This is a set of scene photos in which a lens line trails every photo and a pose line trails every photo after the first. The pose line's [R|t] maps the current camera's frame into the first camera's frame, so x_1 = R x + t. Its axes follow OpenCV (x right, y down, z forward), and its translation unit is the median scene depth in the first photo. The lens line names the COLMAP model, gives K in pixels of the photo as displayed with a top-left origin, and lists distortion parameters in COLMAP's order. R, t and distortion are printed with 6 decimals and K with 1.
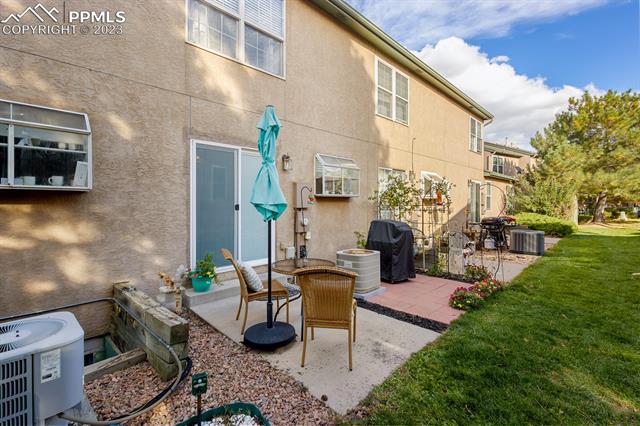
lens RADIAL K [[296.3, 0, 321.7], [0, 296.3, 206.5], [0, 0, 1]] dist [0.005390, -0.000024]
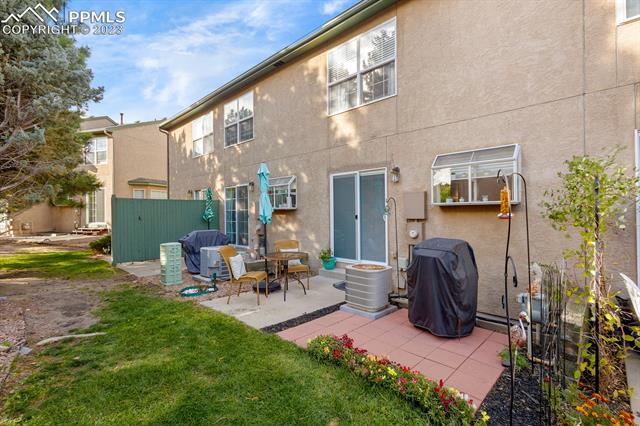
lens RADIAL K [[296.3, 0, 317.2], [0, 296.3, 214.6], [0, 0, 1]] dist [0.005390, -0.000024]
pose [[-0.007348, 0.004117, -0.999965, 1.166684], [-0.005484, 0.999976, 0.004157, -0.015291], [0.999958, 0.005514, -0.007325, 0.932735]]
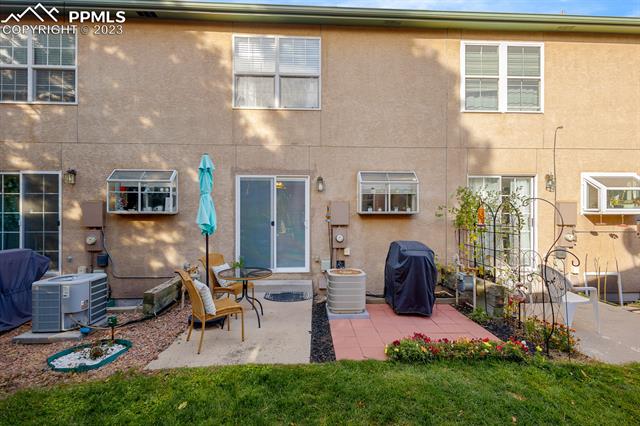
lens RADIAL K [[296.3, 0, 318.3], [0, 296.3, 214.2], [0, 0, 1]] dist [0.005390, -0.000024]
pose [[0.724581, 0.001642, -0.689187, 0.815356], [-0.009285, 0.999930, -0.007380, -0.034281], [0.689127, 0.011746, 0.724546, 0.241326]]
